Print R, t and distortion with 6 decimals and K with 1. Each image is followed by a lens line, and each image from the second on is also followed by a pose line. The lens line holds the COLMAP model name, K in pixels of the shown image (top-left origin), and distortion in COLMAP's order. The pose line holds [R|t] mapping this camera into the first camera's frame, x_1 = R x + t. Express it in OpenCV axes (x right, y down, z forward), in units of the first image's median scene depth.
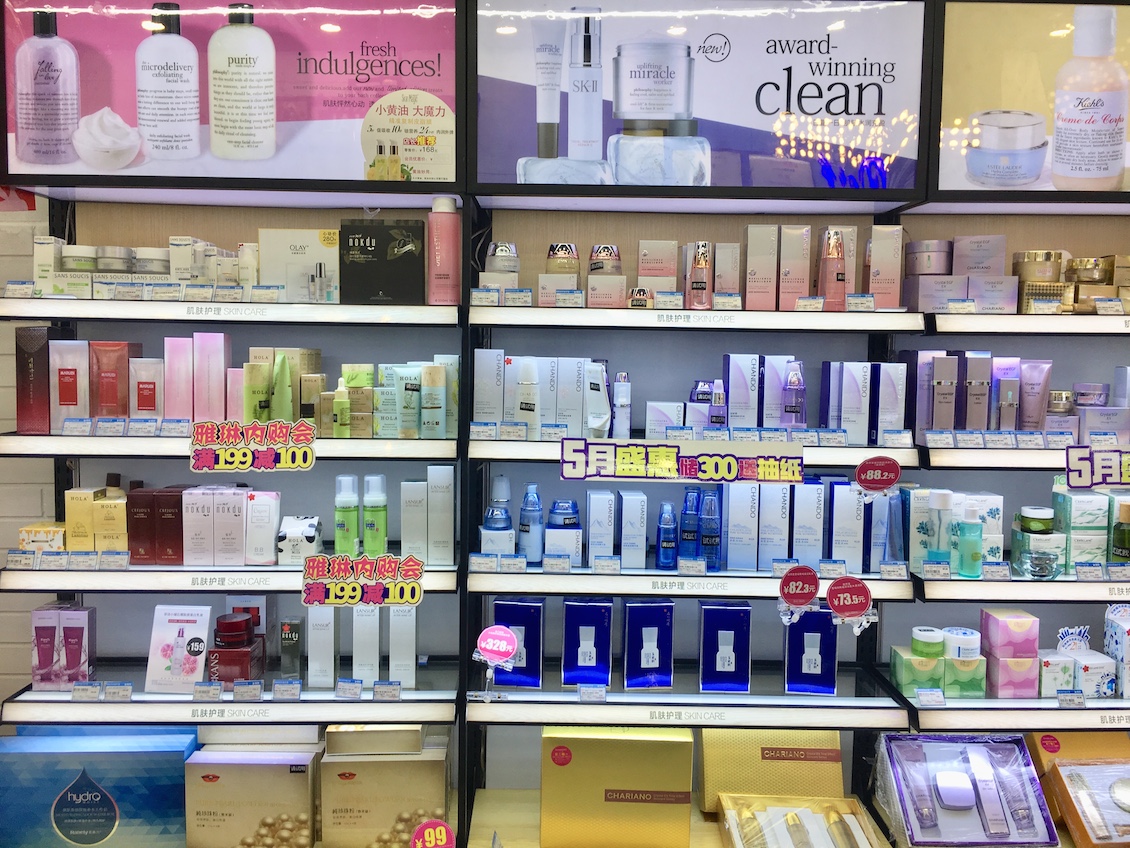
lens RADIAL K [[1003.2, 0, 564.3], [0, 1003.2, 426.1], [0, 0, 1]] dist [0.085037, -0.111639]
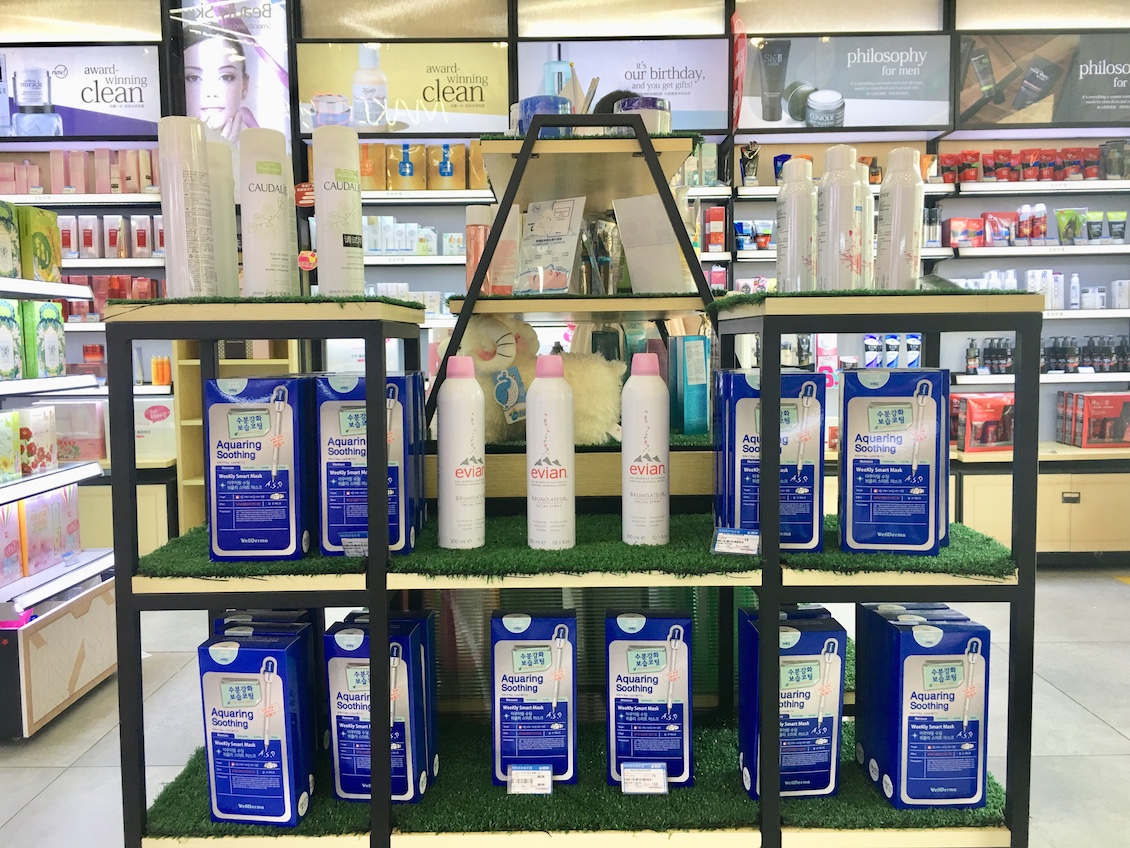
lens RADIAL K [[1003.2, 0, 562.2], [0, 1003.2, 422.1], [0, 0, 1]] dist [0.085037, -0.111639]
pose [[0.999780, -0.020067, -0.006155, 1.204039], [0.020269, 0.999190, 0.034770, 0.312732], [0.005452, -0.034887, 0.999376, -1.170605]]
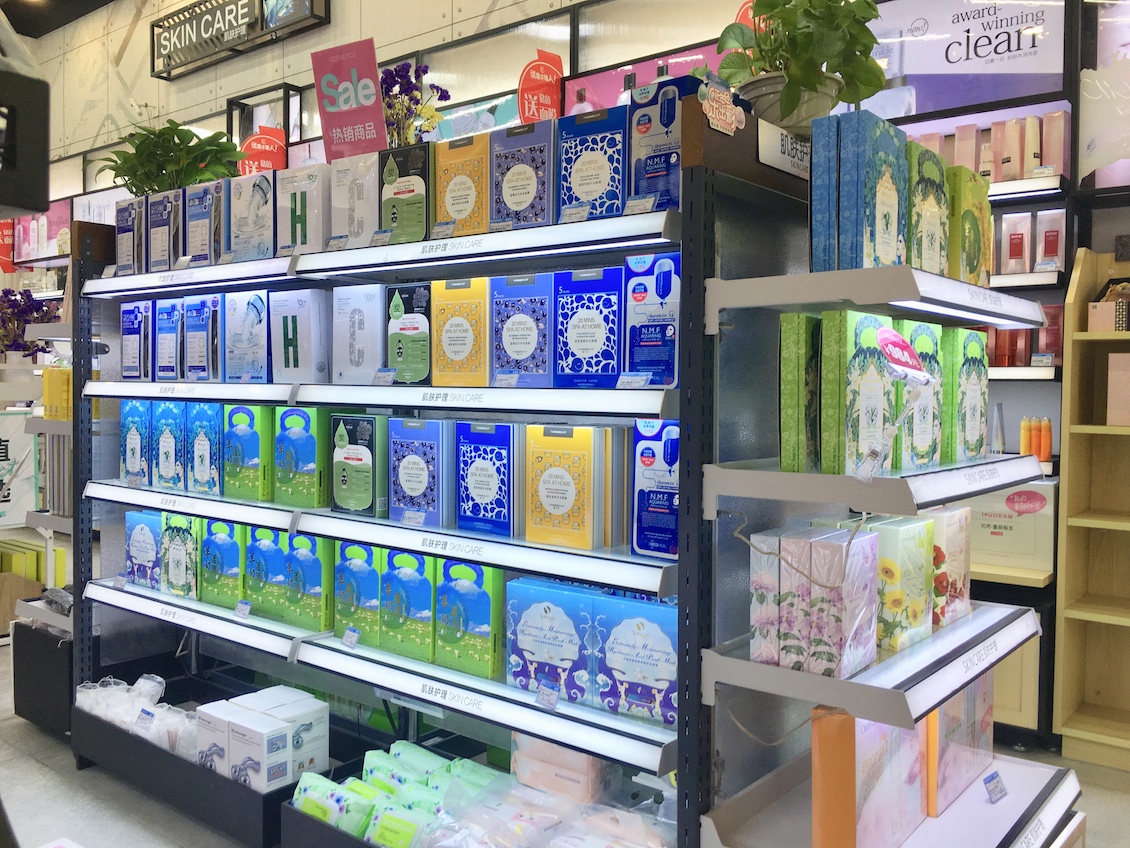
lens RADIAL K [[1003.2, 0, 562.9], [0, 1003.2, 422.7], [0, 0, 1]] dist [0.085037, -0.111639]
pose [[0.786533, 0.014391, -0.617380, 0.696137], [-0.027542, 0.999551, -0.011789, 0.272076], [0.616933, 0.026276, 0.786577, -0.564424]]
